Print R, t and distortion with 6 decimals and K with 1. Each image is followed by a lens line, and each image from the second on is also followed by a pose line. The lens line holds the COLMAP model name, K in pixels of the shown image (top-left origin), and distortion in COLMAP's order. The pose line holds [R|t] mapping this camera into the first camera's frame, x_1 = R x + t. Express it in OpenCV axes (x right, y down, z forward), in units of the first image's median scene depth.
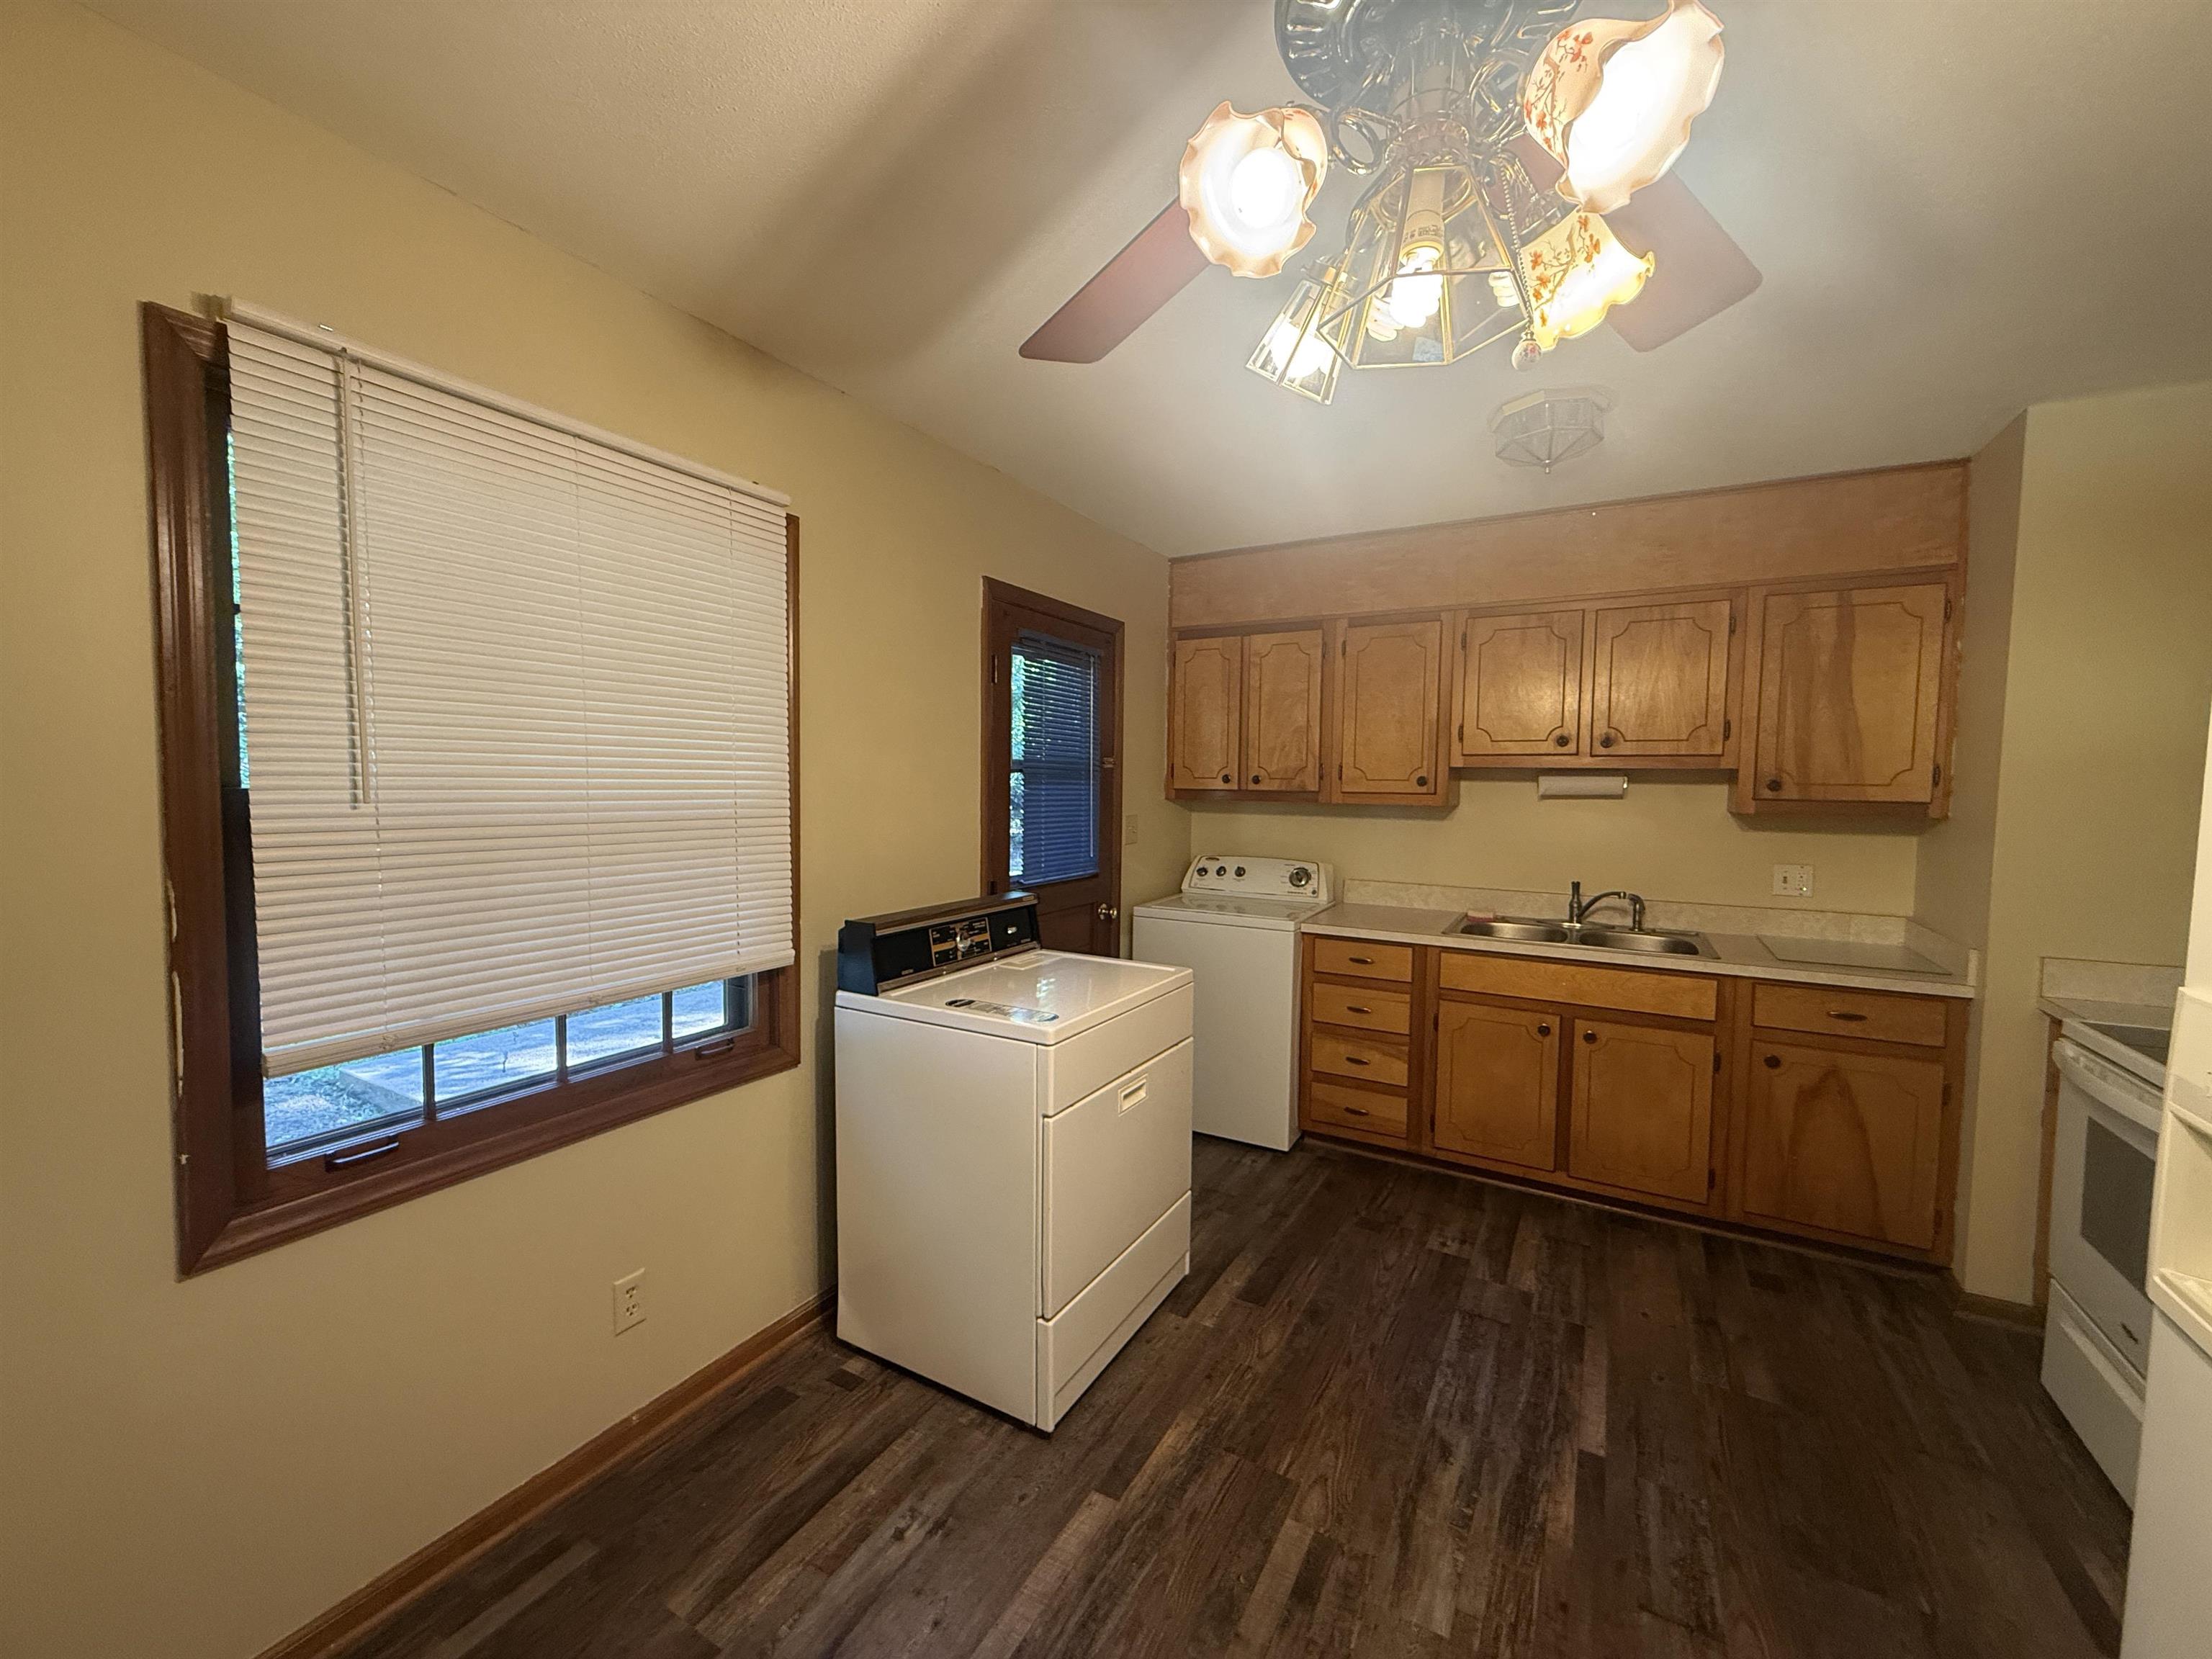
lens RADIAL K [[882.5, 0, 1098.7], [0, 882.5, 829.2], [0, 0, 1]] dist [0.001354, -0.000414]
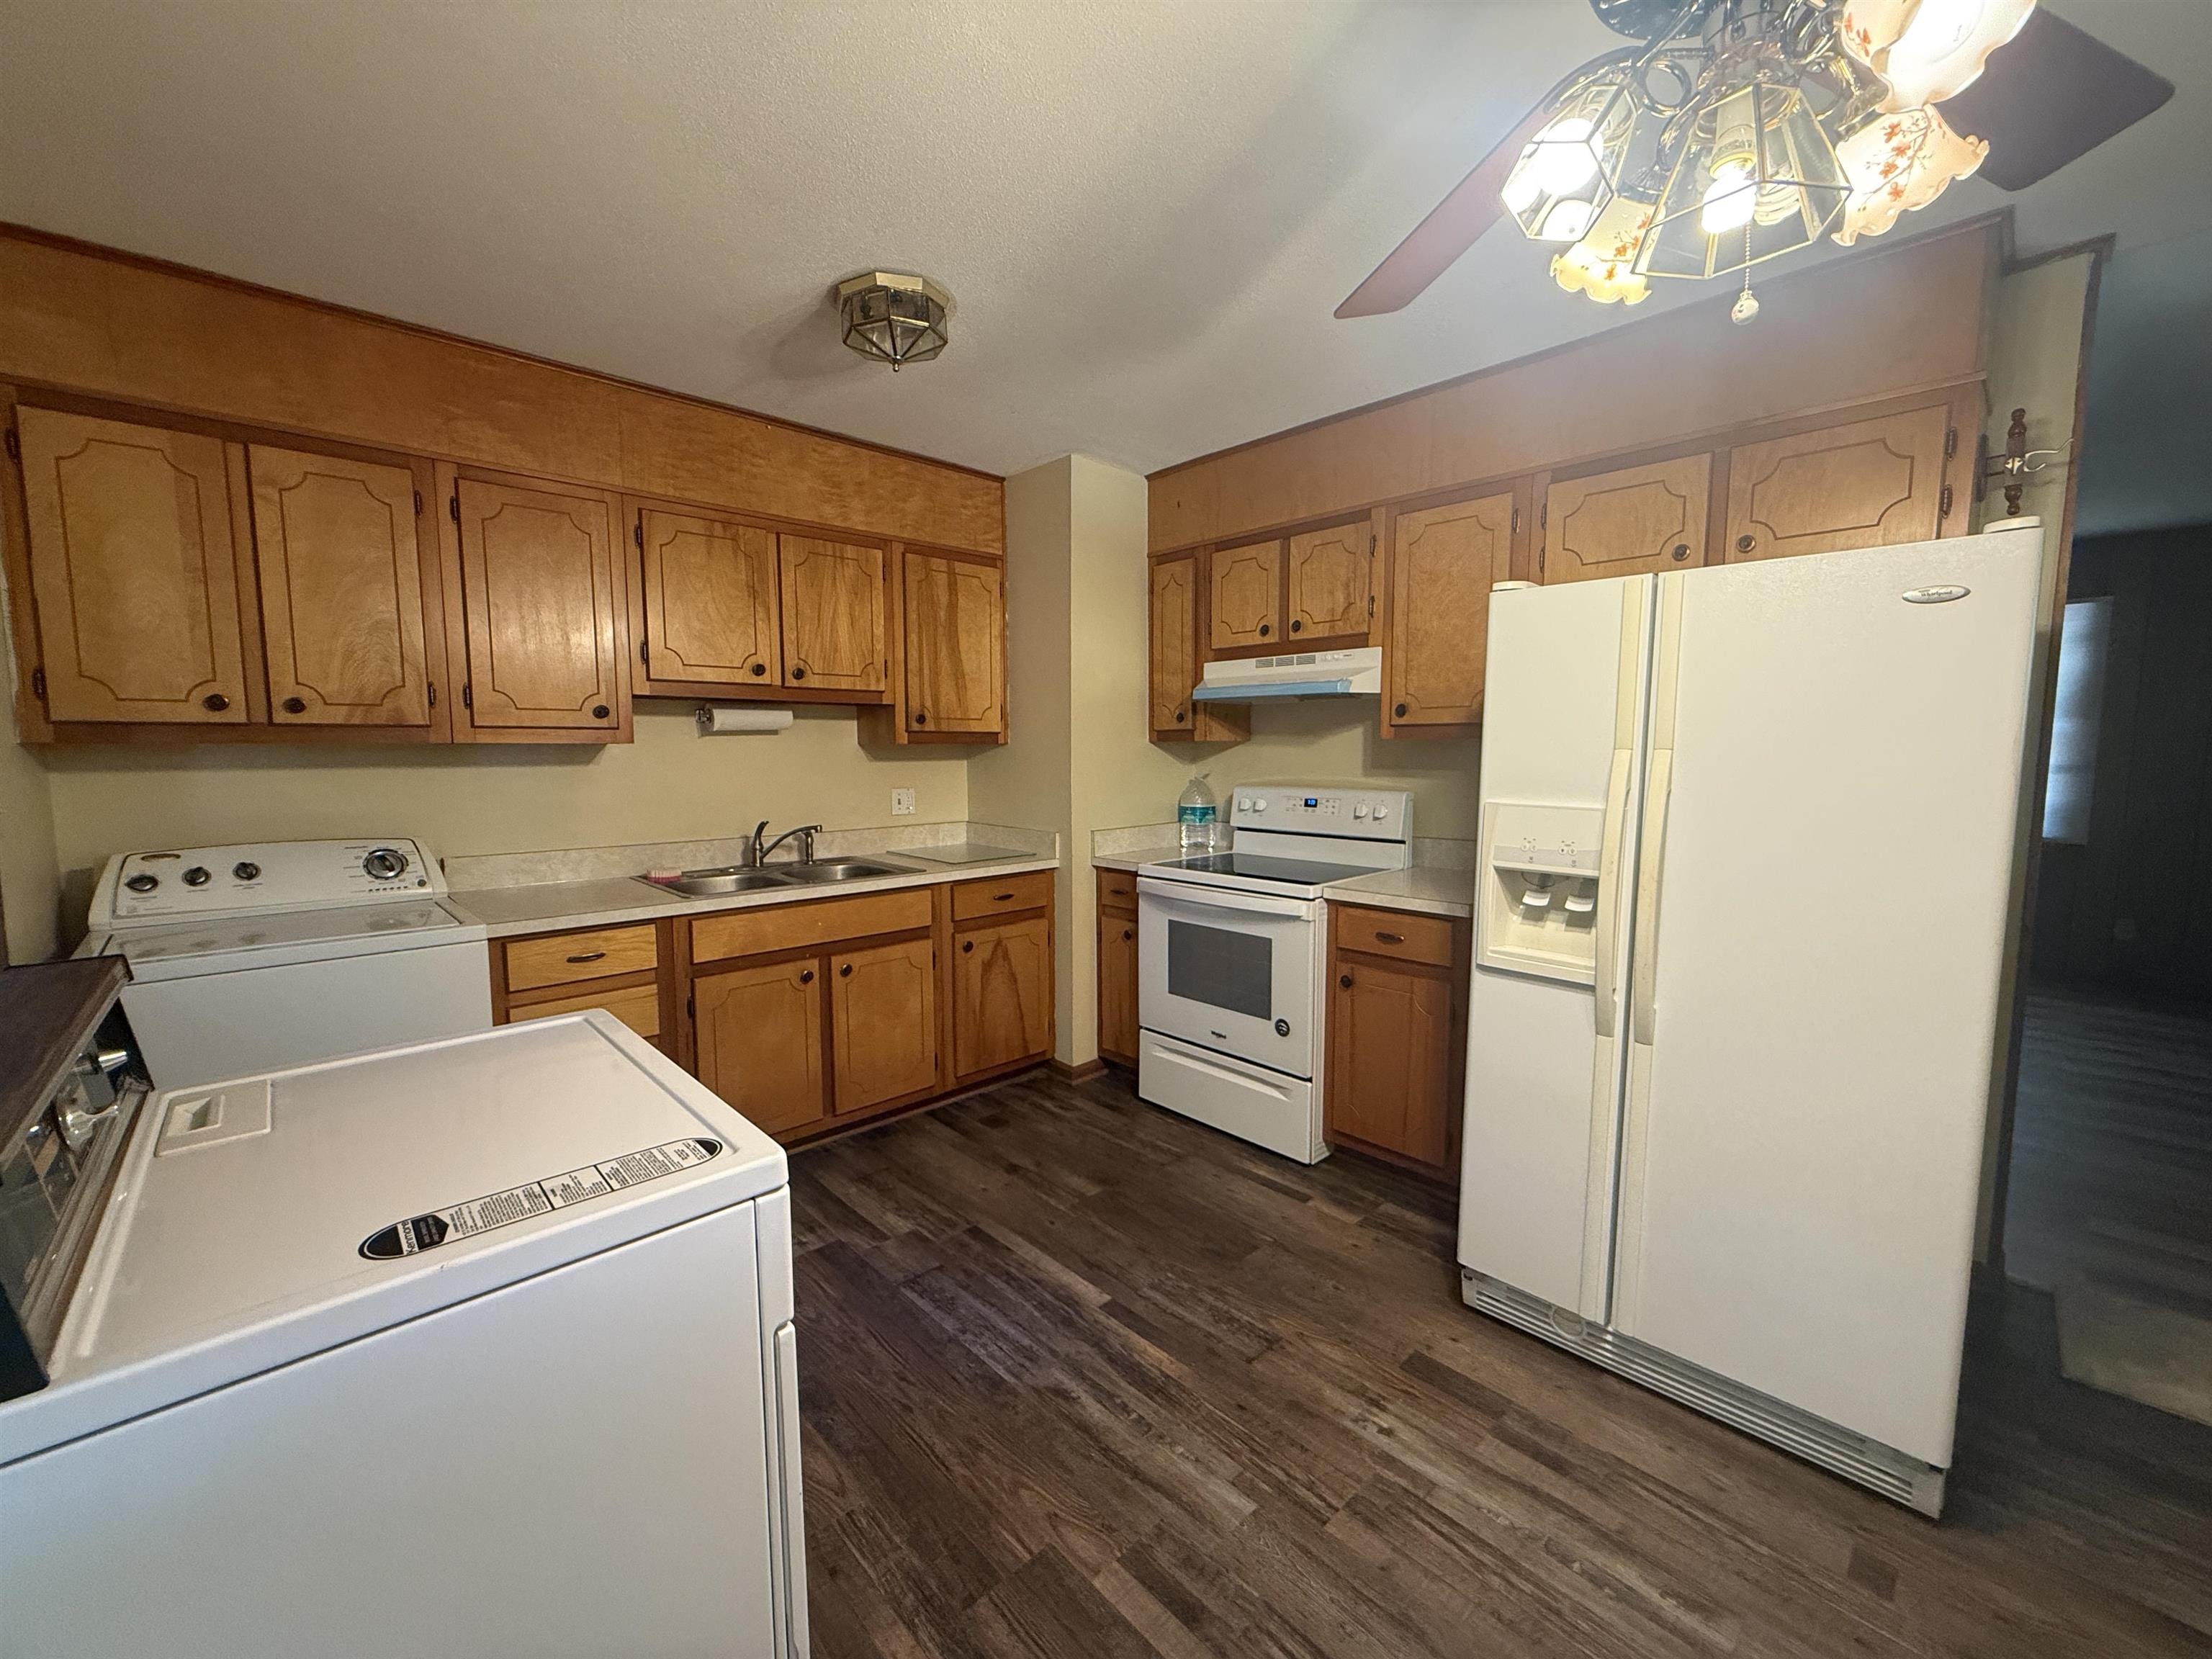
lens RADIAL K [[882.5, 0, 1098.7], [0, 882.5, 829.2], [0, 0, 1]] dist [0.001354, -0.000414]
pose [[0.287013, -0.101614, 0.952522, -0.314887], [0.060946, 0.994280, 0.087705, 0.007752], [-0.955986, 0.032880, 0.291565, 0.464024]]
